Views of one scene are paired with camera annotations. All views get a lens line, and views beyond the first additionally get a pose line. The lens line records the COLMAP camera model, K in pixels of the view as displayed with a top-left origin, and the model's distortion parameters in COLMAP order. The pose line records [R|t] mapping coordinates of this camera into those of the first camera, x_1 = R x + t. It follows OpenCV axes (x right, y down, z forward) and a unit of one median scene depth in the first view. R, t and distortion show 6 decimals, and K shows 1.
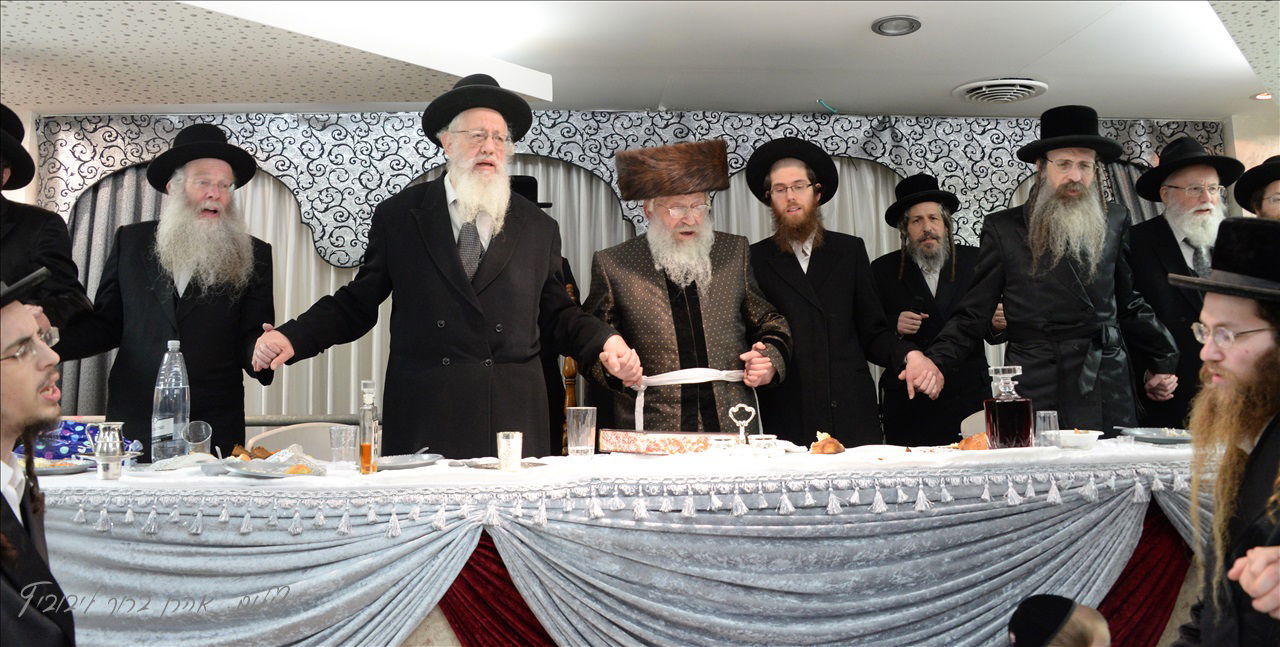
lens RADIAL K [[1023.8, 0, 637.3], [0, 1023.8, 244.9], [0, 0, 1]] dist [-0.113276, 0.006483]
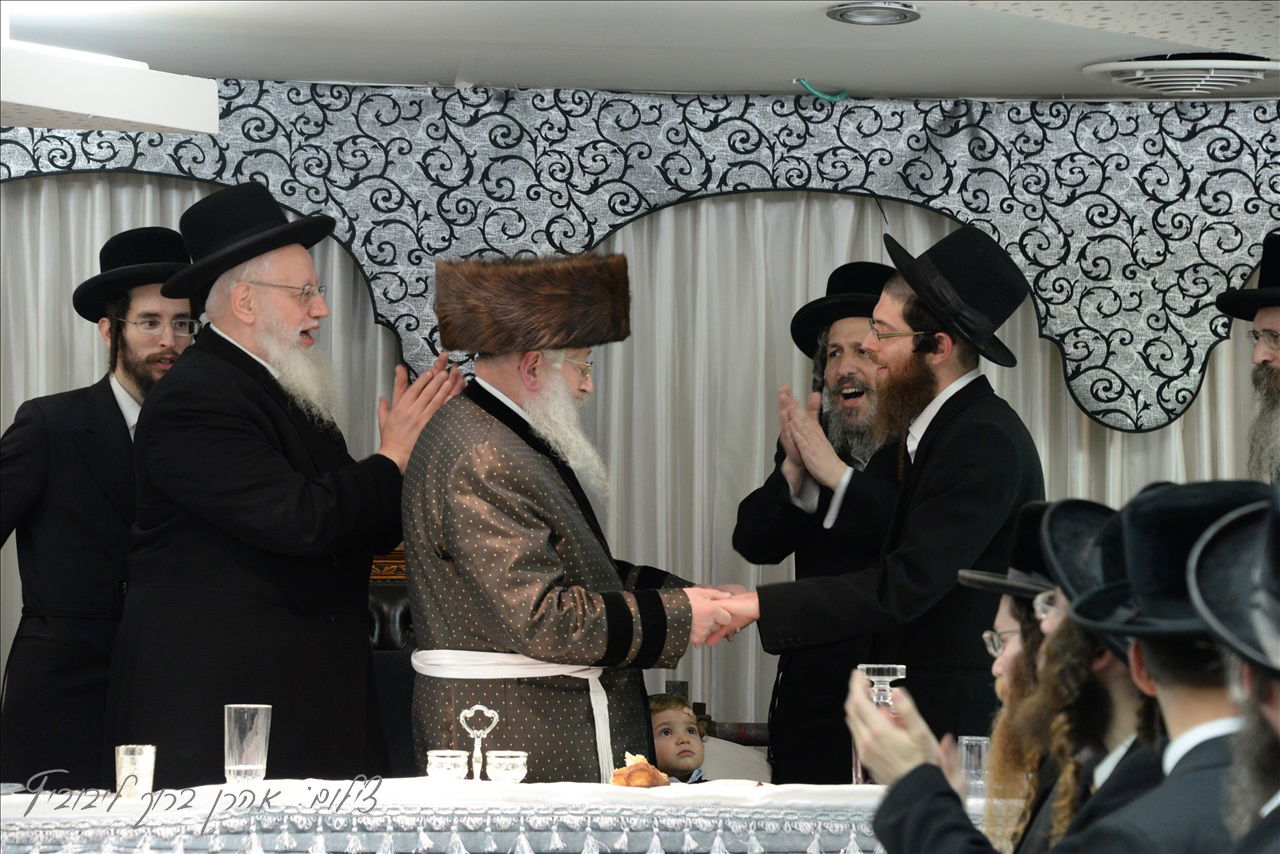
lens RADIAL K [[4376.9, 0, 641.5], [0, 4376.9, 439.8], [0, 0, 1]] dist [1.432152, 1.311830]
pose [[0.999666, 0.025583, 0.003712, 0.101925], [-0.025808, 0.995904, 0.086660, -0.149314], [-0.001480, -0.086727, 0.996231, -1.023153]]
